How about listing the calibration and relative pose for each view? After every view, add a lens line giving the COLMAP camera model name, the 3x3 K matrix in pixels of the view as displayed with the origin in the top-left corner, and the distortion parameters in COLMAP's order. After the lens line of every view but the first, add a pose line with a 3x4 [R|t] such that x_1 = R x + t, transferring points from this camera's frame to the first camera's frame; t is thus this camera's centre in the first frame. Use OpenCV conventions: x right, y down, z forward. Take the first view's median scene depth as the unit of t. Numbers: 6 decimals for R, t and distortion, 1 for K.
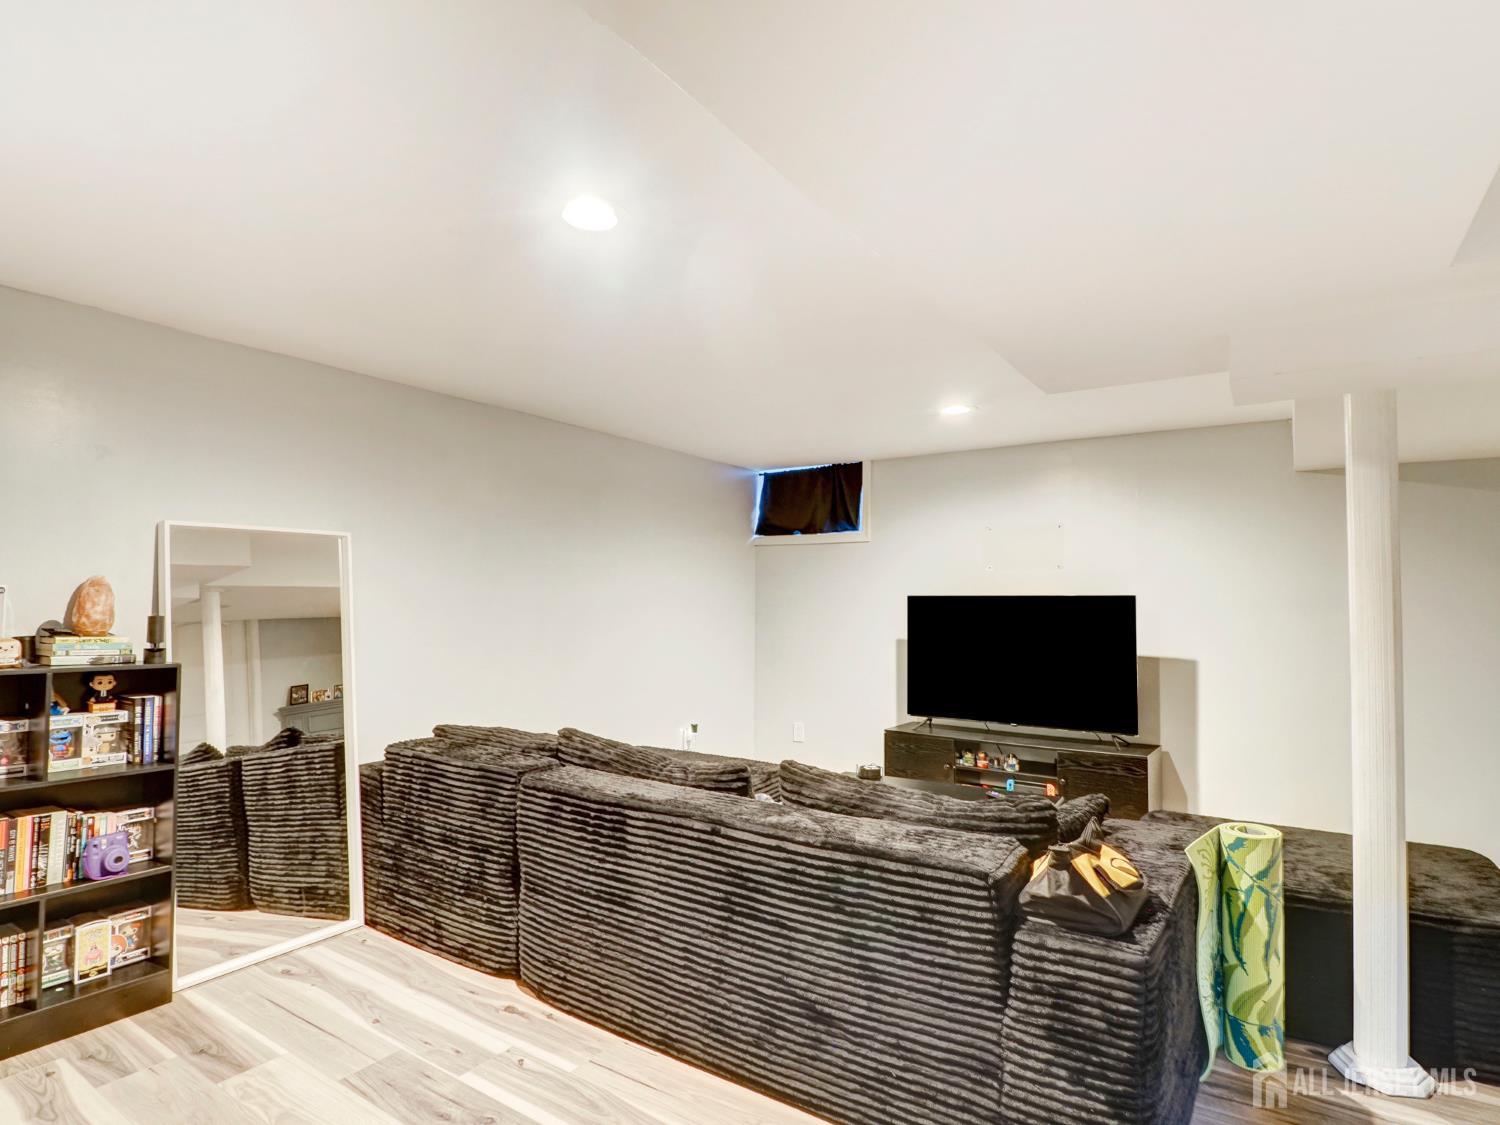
lens RADIAL K [[847.9, 0, 748.6], [0, 847.9, 555.7], [0, 0, 1]] dist [0.001187, -0.005863]
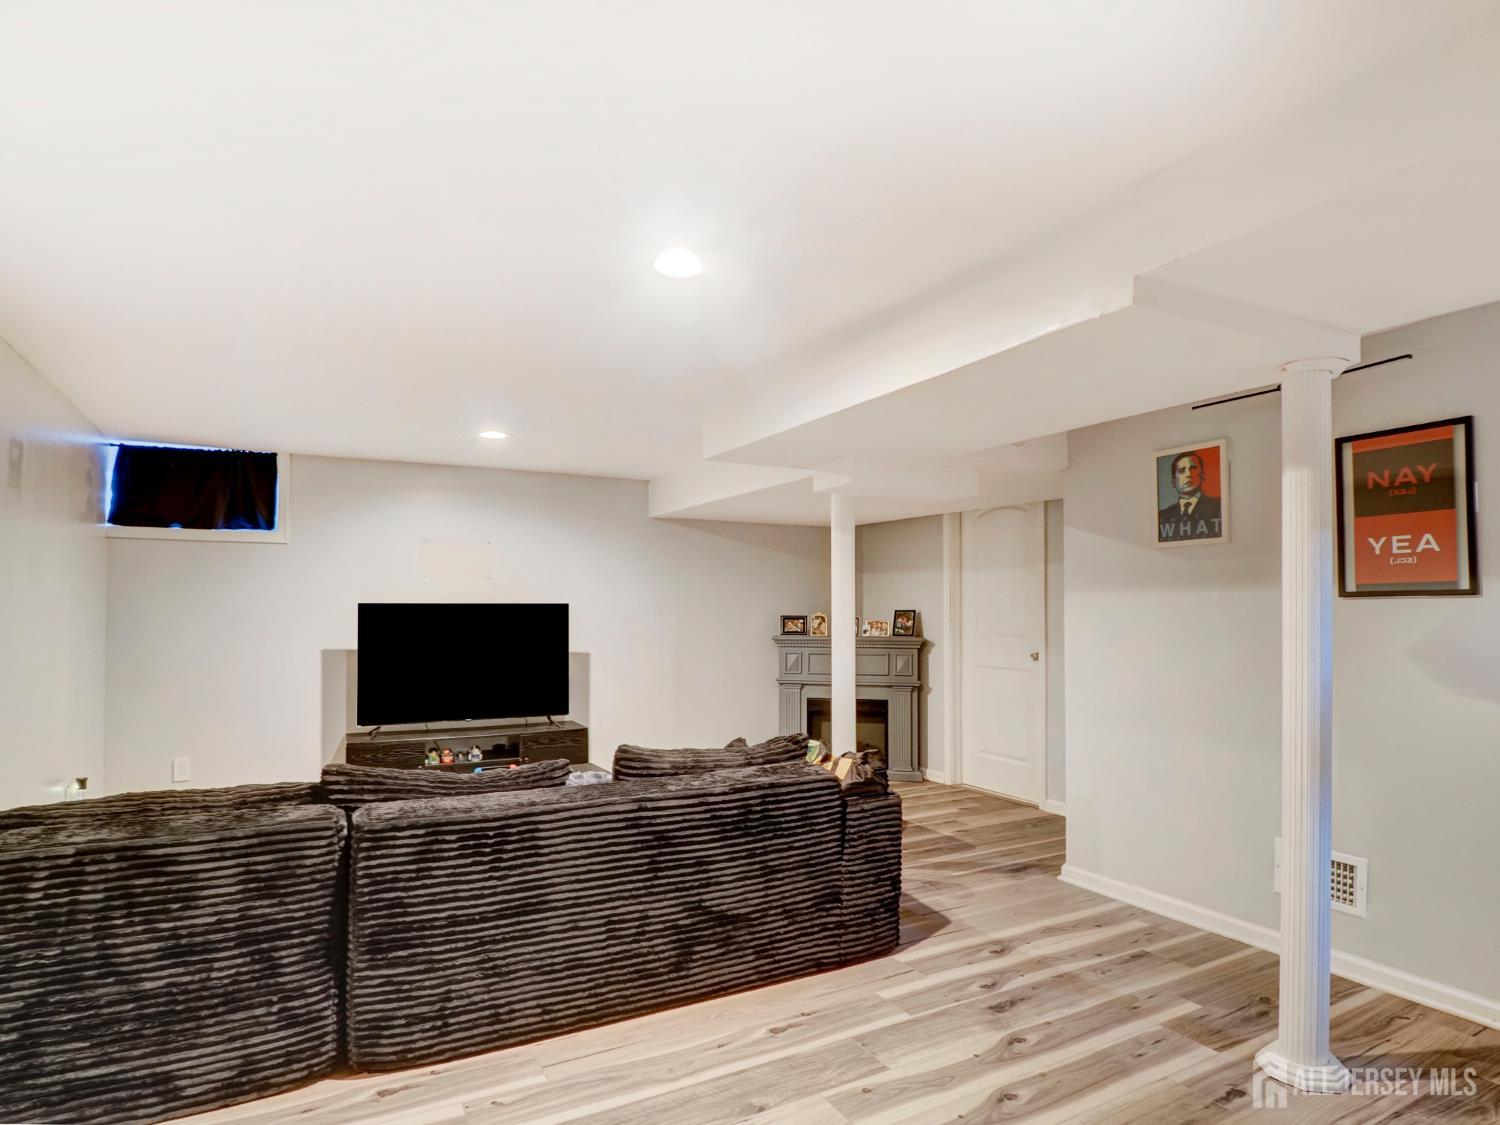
lens RADIAL K [[847.9, 0, 747.8], [0, 847.9, 574.4], [0, 0, 1]] dist [0.001187, -0.005863]
pose [[0.447001, 0.031529, 0.893978, -0.819461], [-0.044357, 0.998930, -0.013051, 0.012214], [-0.893433, -0.033820, 0.447921, 0.290491]]
